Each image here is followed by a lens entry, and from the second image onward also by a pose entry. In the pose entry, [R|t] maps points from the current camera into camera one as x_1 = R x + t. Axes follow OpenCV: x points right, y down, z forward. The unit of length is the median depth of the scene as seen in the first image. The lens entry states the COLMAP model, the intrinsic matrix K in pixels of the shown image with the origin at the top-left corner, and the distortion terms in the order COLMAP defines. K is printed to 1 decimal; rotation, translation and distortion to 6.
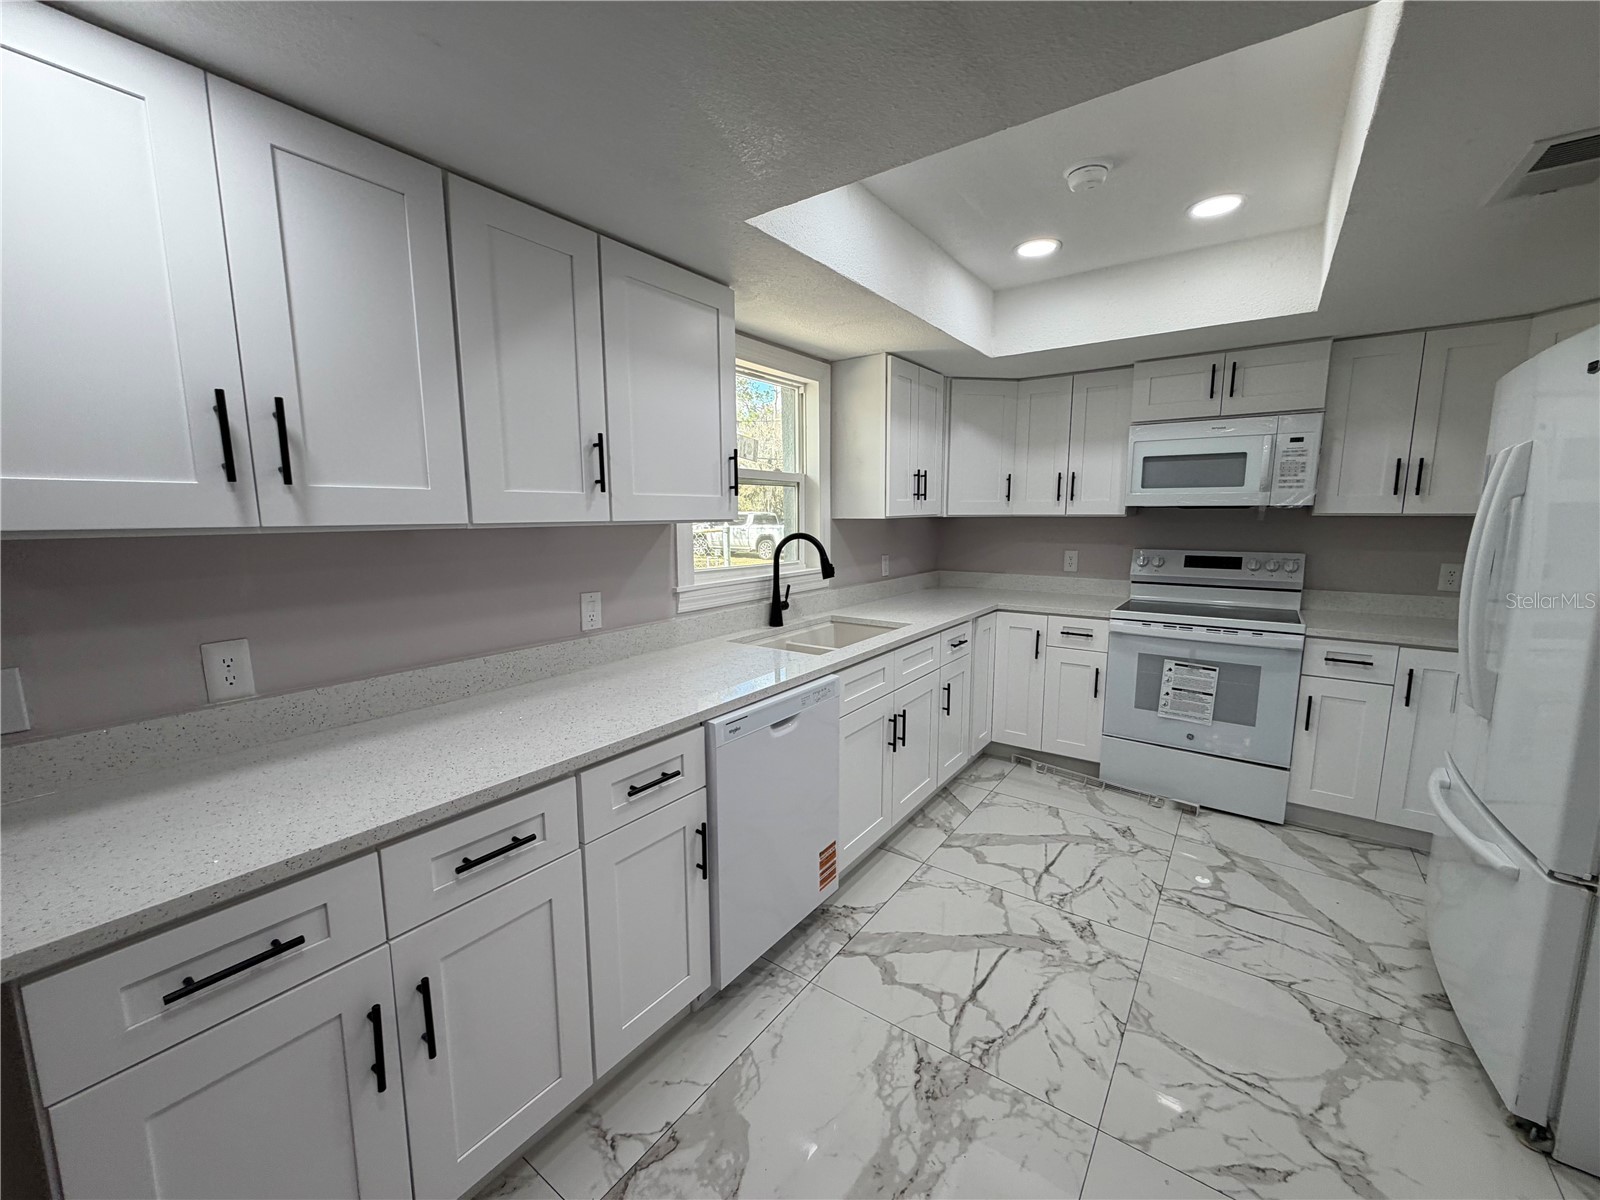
lens RADIAL K [[638.8, 0, 796.0], [0, 638.8, 603.3], [0, 0, 1]] dist [0.000062, 0.000289]
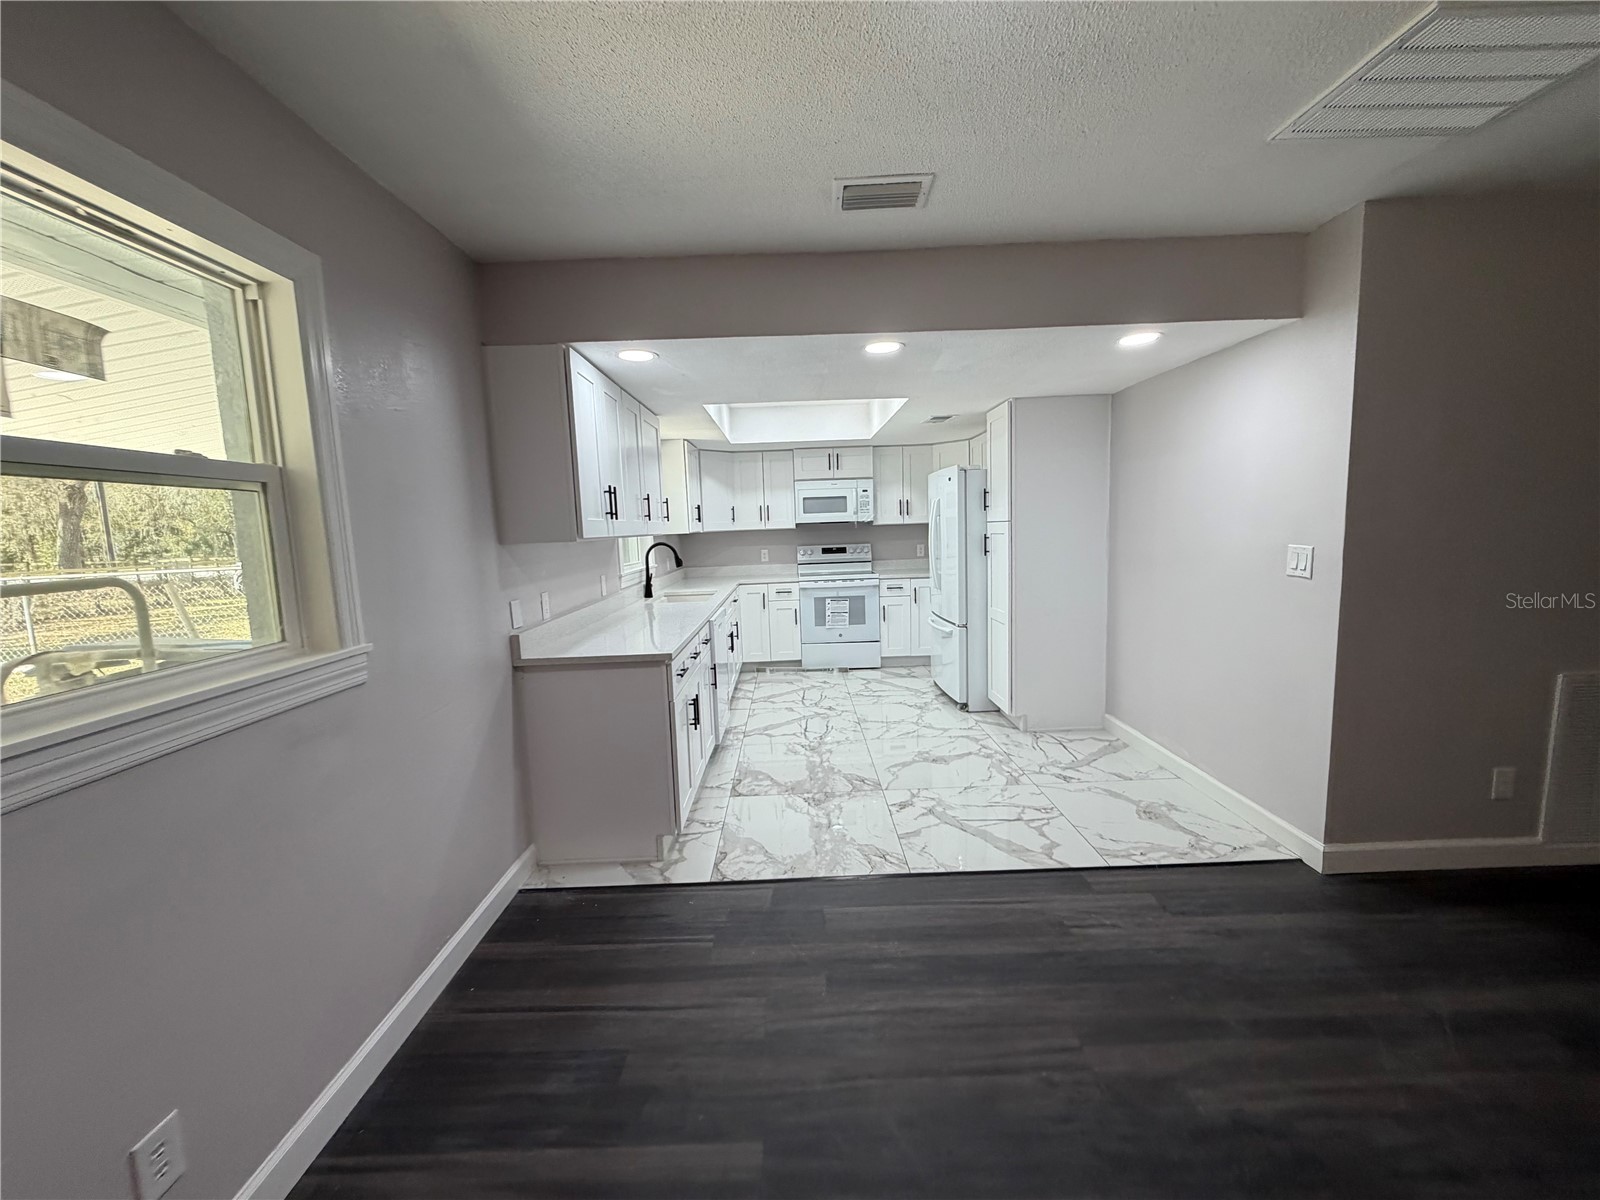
lens RADIAL K [[637.0, 0, 797.9], [0, 637.0, 603.0], [0, 0, 1]] dist [-0.000323, 0.000069]
pose [[0.804371, -0.095615, 0.586383, -0.697696], [0.116340, 0.993207, 0.002362, 0.090715], [-0.582625, 0.066320, 0.810031, -0.591217]]
